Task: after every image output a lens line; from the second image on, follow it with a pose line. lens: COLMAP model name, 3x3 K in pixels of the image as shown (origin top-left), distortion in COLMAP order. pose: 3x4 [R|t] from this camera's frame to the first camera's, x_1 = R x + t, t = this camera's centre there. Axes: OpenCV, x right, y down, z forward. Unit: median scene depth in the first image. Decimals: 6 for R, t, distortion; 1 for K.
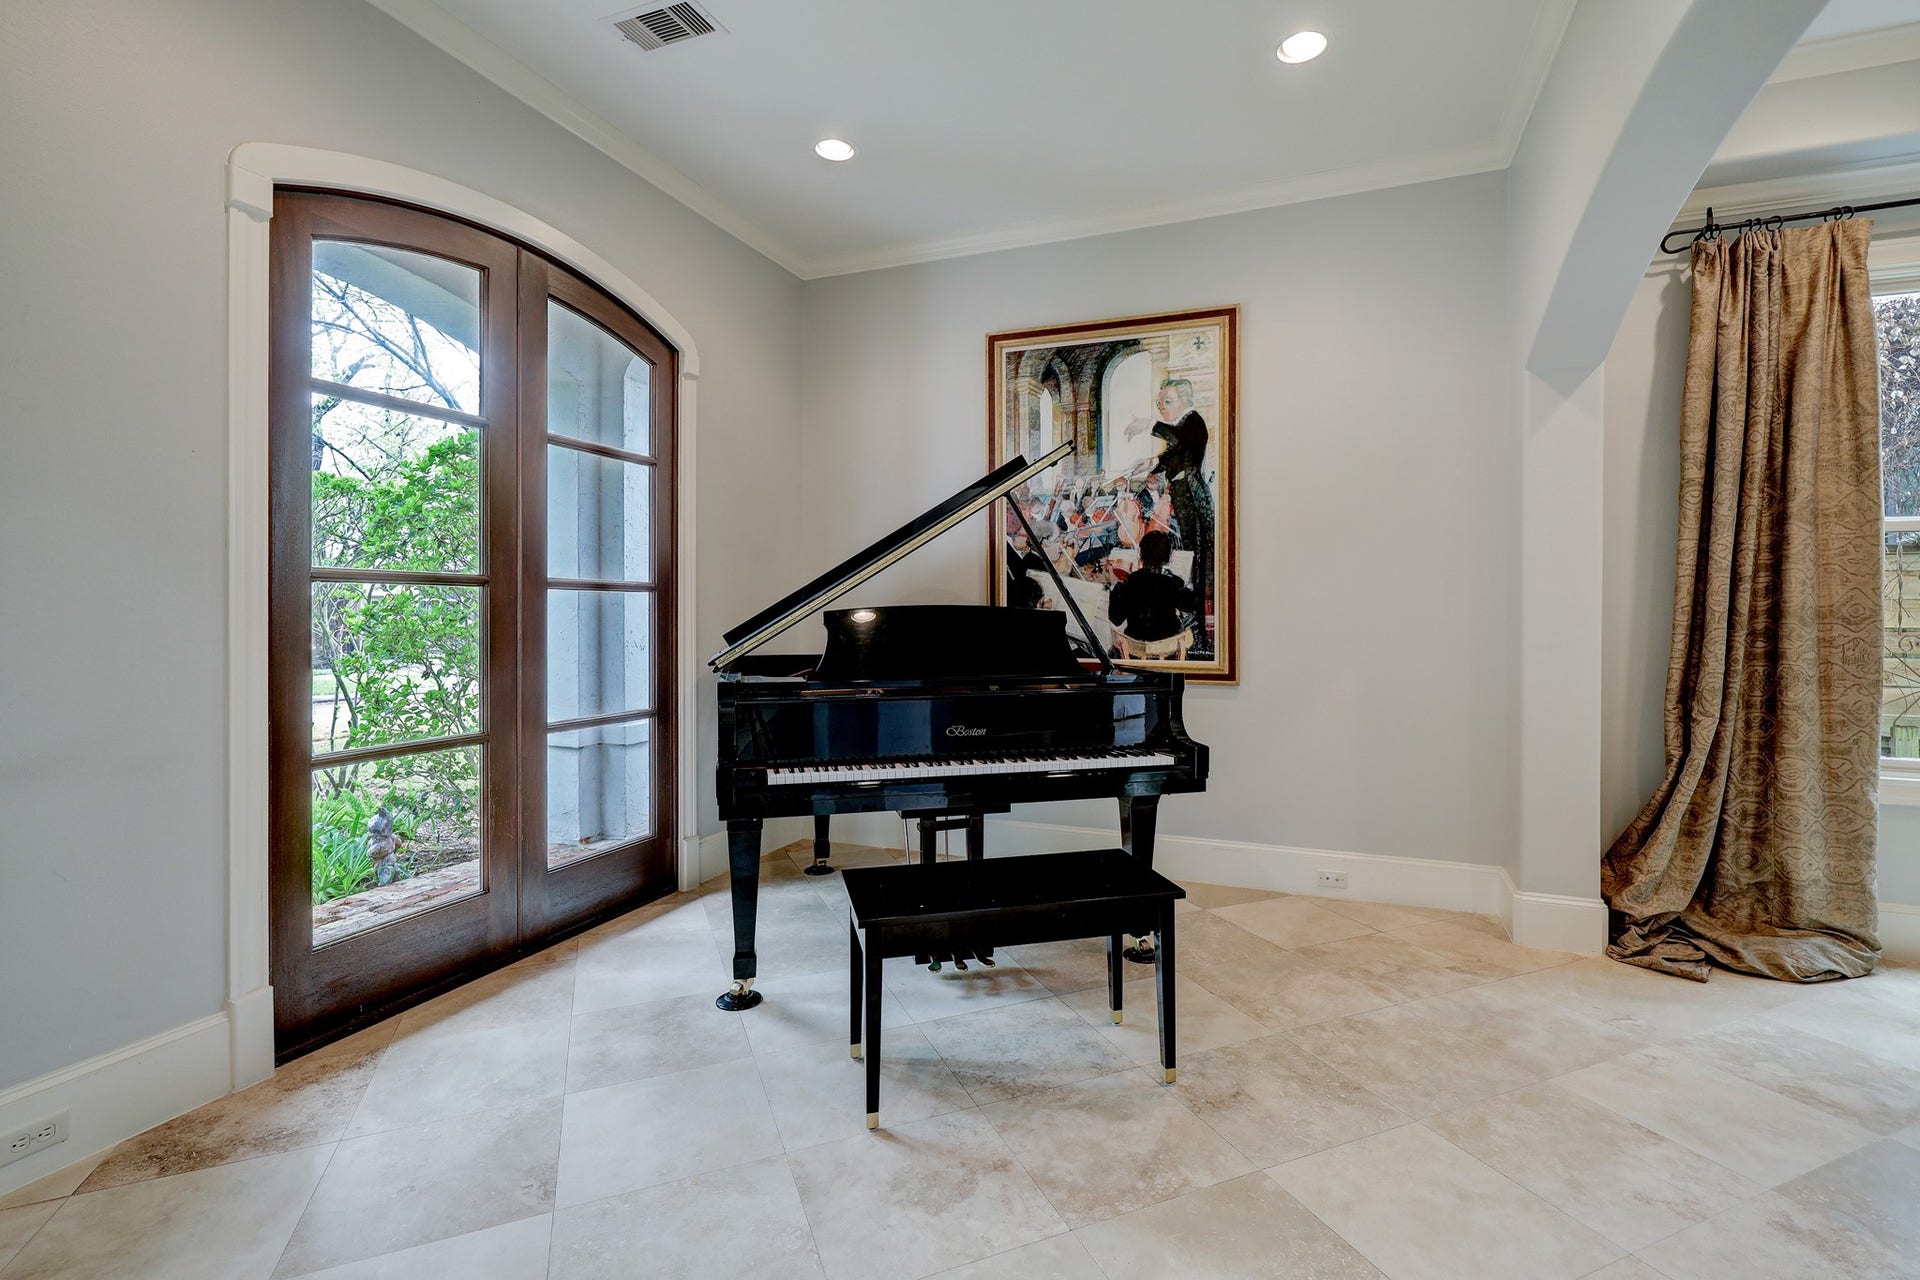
lens RADIAL K [[922.7, 0, 953.4], [0, 922.7, 614.2], [0, 0, 1]] dist [0.003721, -0.000387]
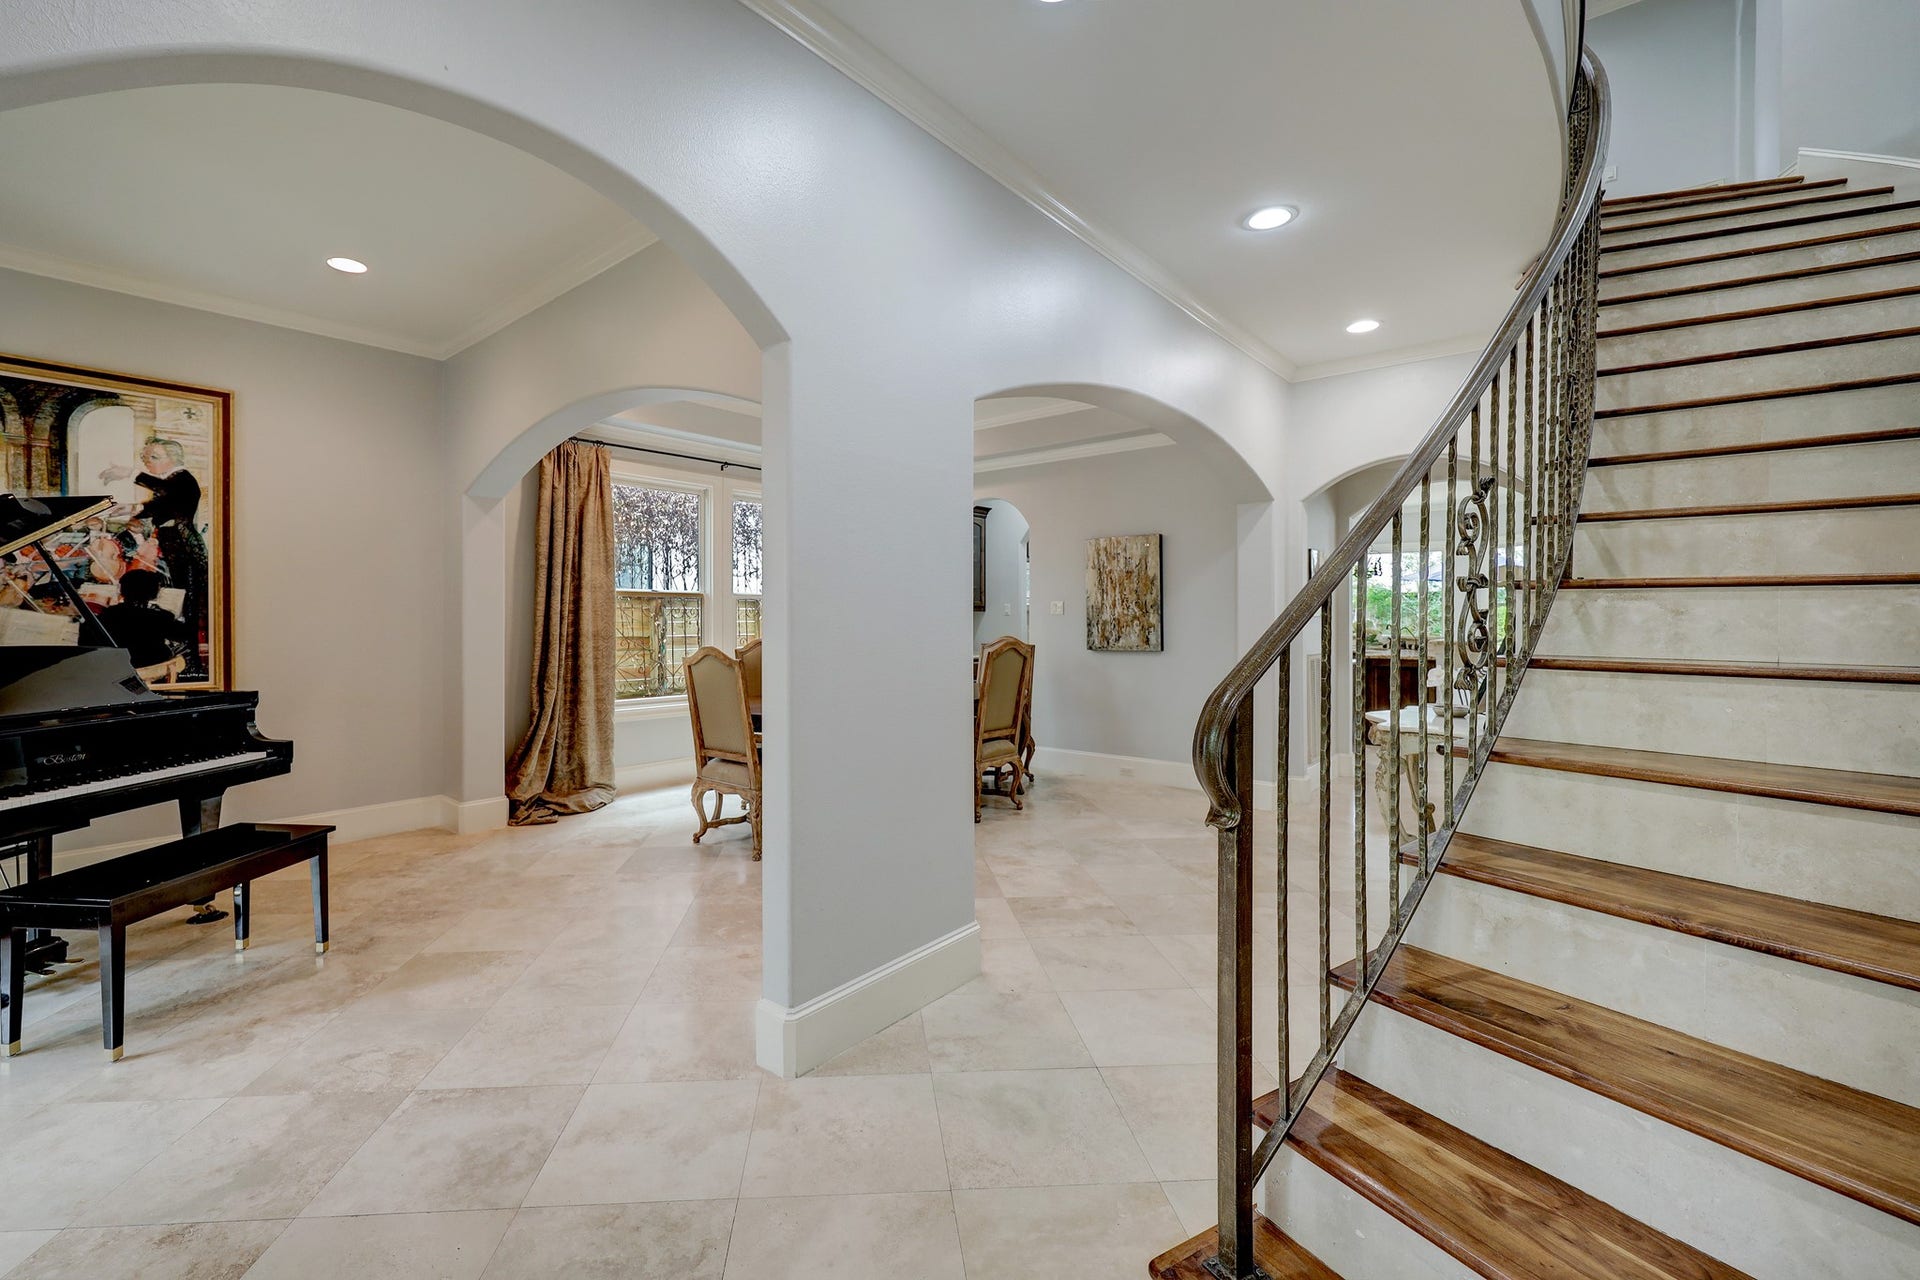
lens RADIAL K [[798.1, 0, 934.0], [0, 798.1, 617.9], [0, 0, 1]] dist [-0.000901, 0.000301]
pose [[0.319921, -0.004568, 0.947433, -0.397060], [0.002489, 0.999989, 0.003981, -0.033632], [-0.947441, 0.001084, 0.319929, -0.228301]]
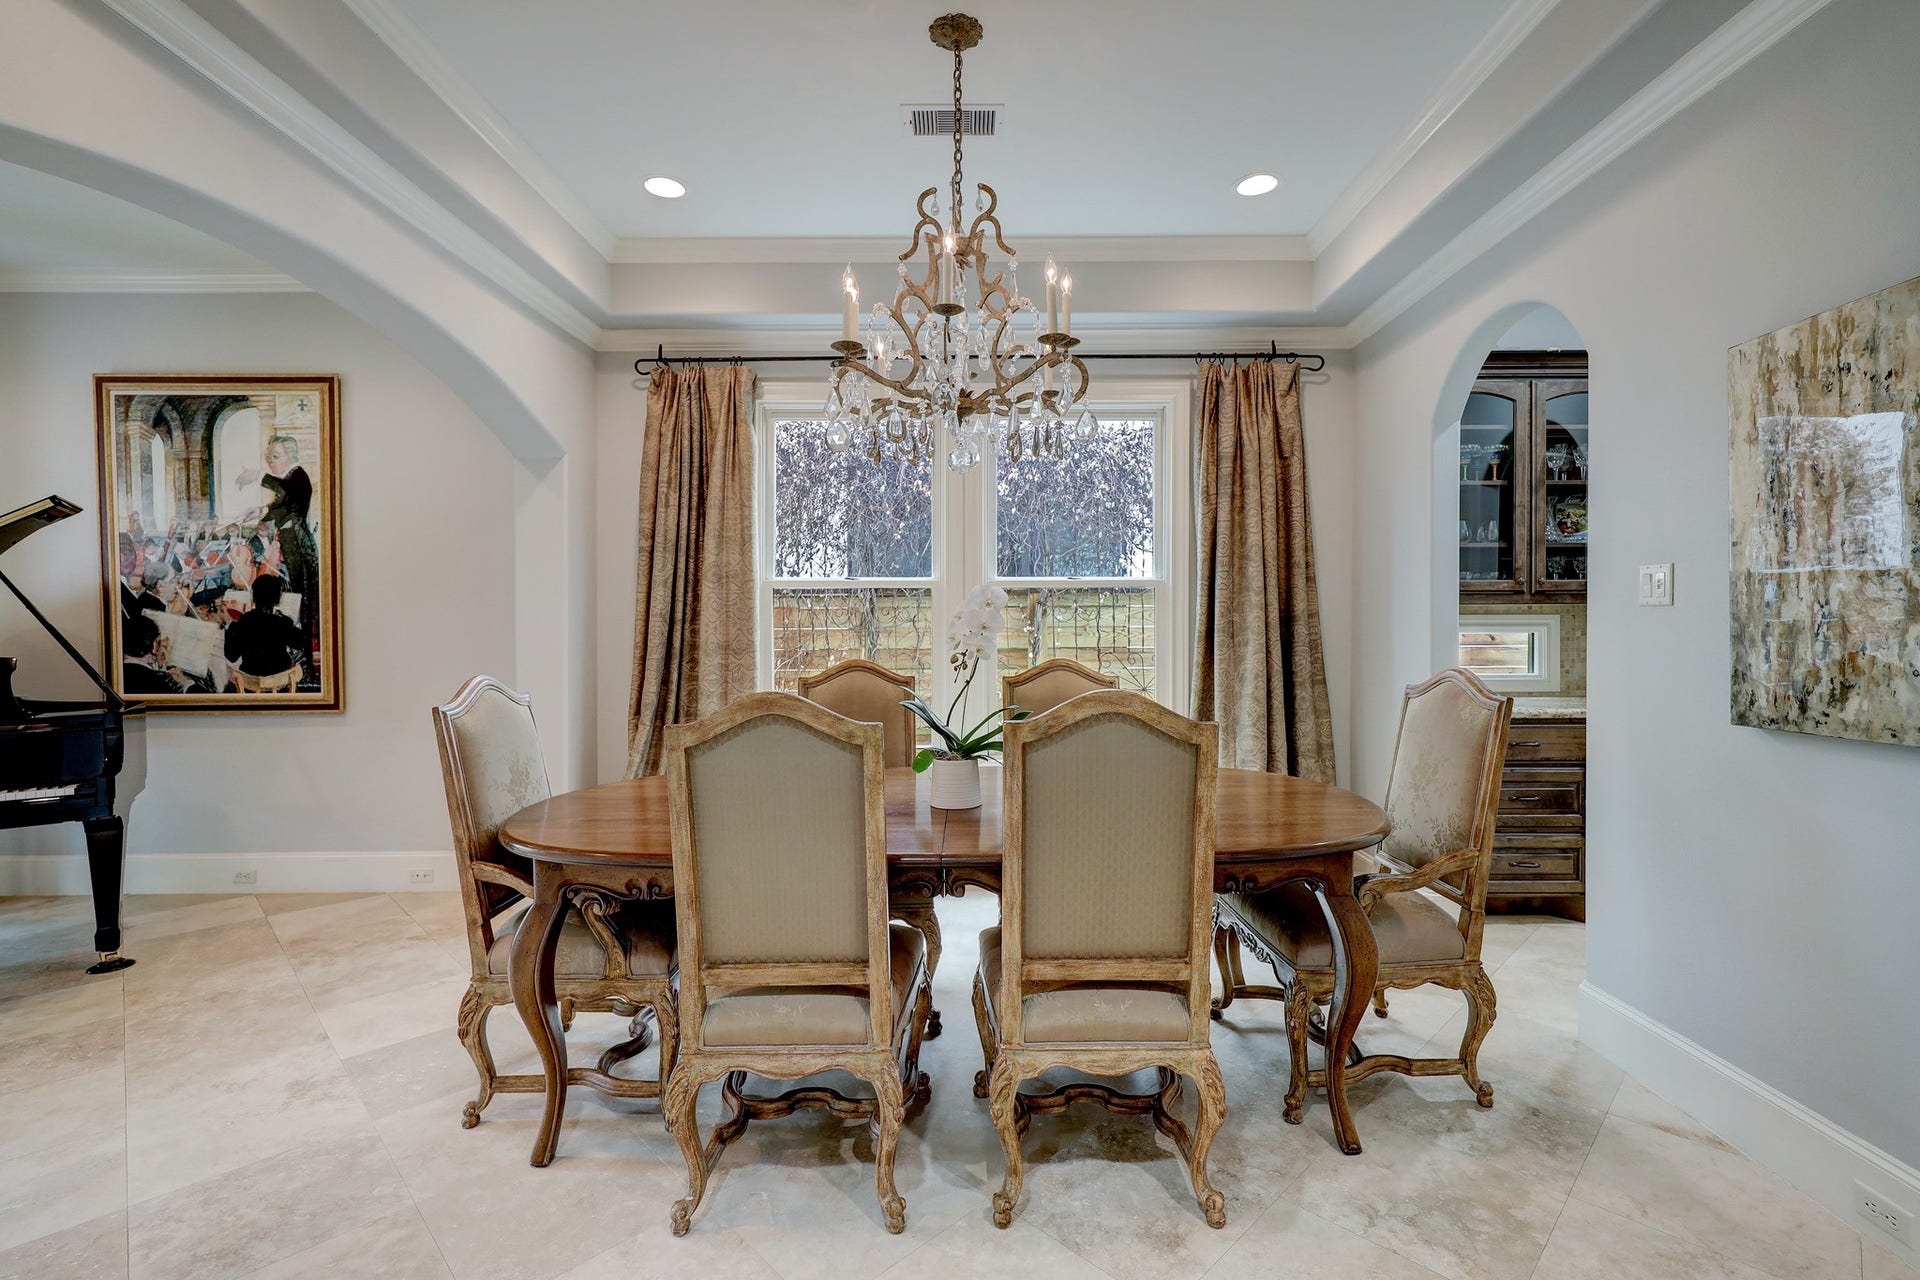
lens RADIAL K [[922.7, 0, 969.2], [0, 922.7, 630.5], [0, 0, 1]] dist [0.003721, -0.000387]
pose [[0.920573, -0.013509, 0.390338, 0.563240], [0.010283, 0.999894, 0.010355, -0.027531], [-0.390436, -0.005518, 0.920614, -0.330085]]
